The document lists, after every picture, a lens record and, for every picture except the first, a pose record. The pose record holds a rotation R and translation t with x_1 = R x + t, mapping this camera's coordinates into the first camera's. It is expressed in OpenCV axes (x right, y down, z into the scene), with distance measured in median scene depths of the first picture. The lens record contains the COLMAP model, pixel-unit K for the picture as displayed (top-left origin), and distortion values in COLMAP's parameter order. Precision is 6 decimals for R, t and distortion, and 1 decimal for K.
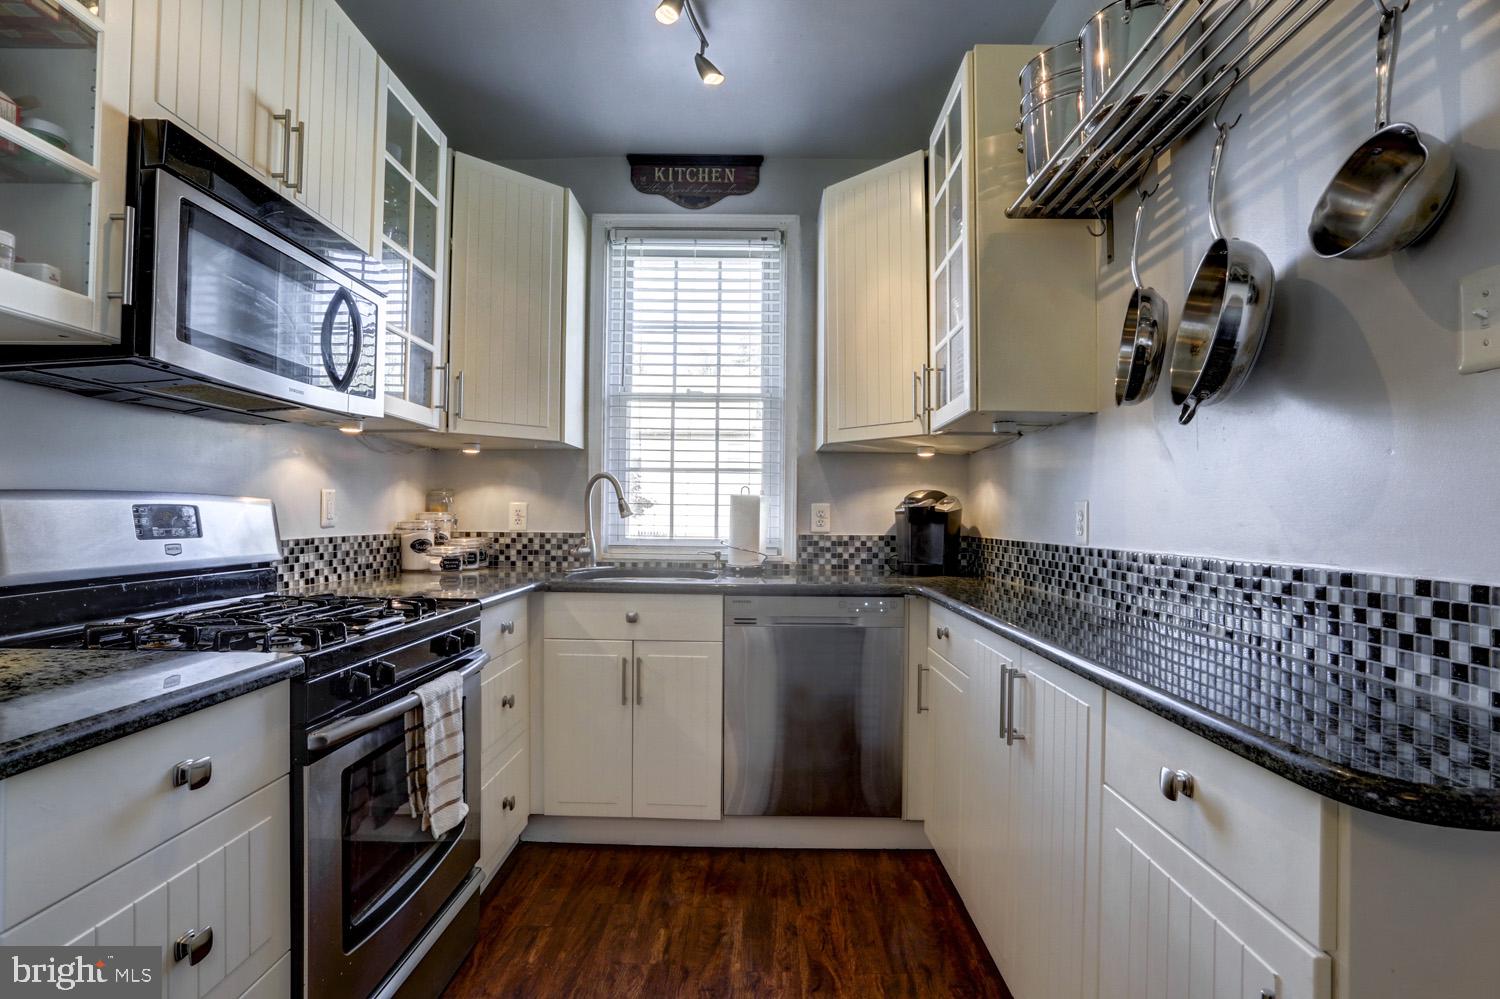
lens RADIAL K [[728.8, 0, 754.9], [0, 728.8, 507.3], [0, 0, 1]] dist [-0.064848, 0.023120]
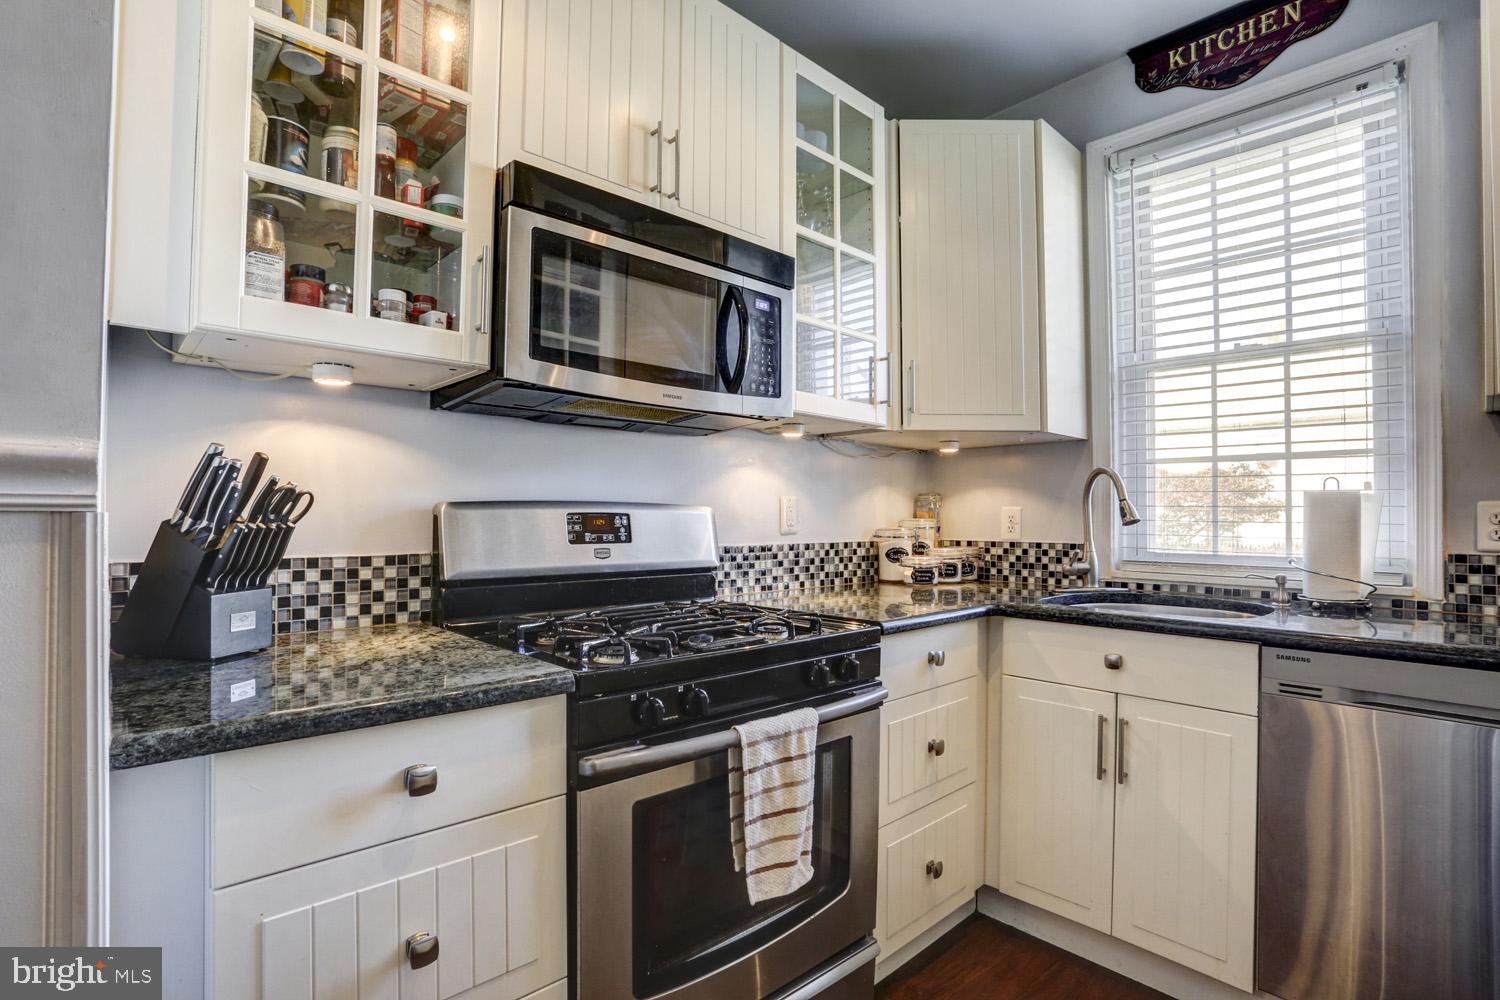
lens RADIAL K [[728.8, 0, 757.6], [0, 728.8, 506.2], [0, 0, 1]] dist [-0.064848, 0.023120]
pose [[0.691030, -0.015634, -0.722657, 0.117041], [0.008376, 0.999872, -0.013622, 0.002123], [0.722777, 0.003360, 0.691073, 0.271568]]
